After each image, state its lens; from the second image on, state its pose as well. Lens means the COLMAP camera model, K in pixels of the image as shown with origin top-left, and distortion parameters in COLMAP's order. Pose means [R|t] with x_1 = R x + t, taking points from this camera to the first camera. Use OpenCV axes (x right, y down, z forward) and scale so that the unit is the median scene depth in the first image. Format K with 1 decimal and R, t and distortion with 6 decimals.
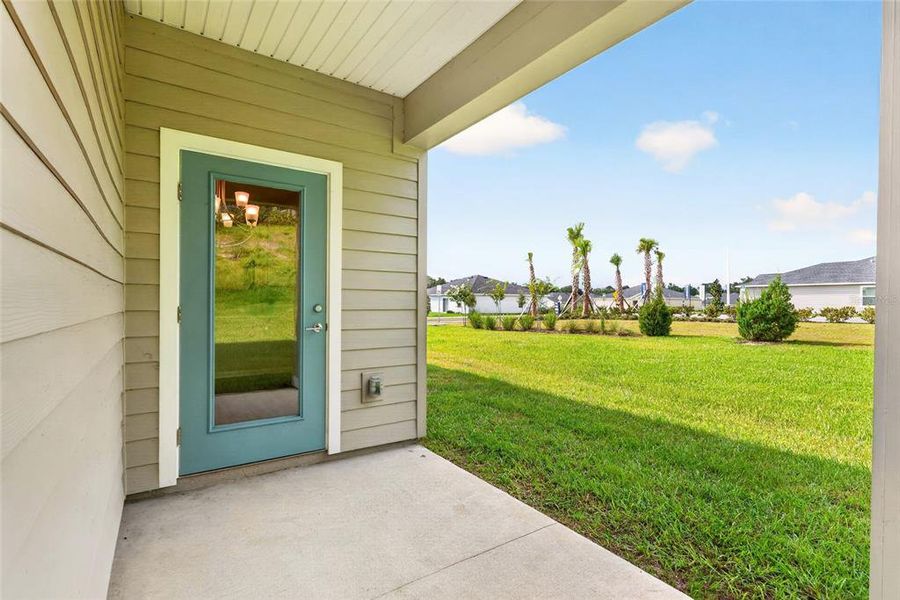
lens RADIAL K [[425.3, 0, 450.0], [0, 425.3, 296.5], [0, 0, 1]] dist [0.001882, -0.000016]
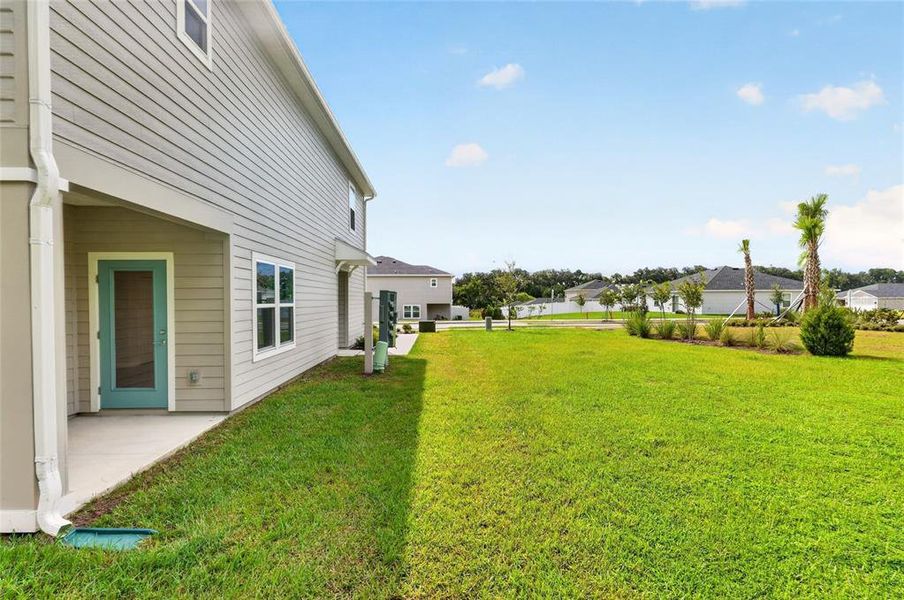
lens RADIAL K [[448.4, 0, 449.0], [0, 448.4, 299.1], [0, 0, 1]] dist [0.010635, -0.000304]
pose [[0.842595, -0.010865, -0.538438, 0.363047], [0.018260, 0.999798, 0.008400, -0.022181], [0.538238, -0.016909, 0.842623, 0.002235]]
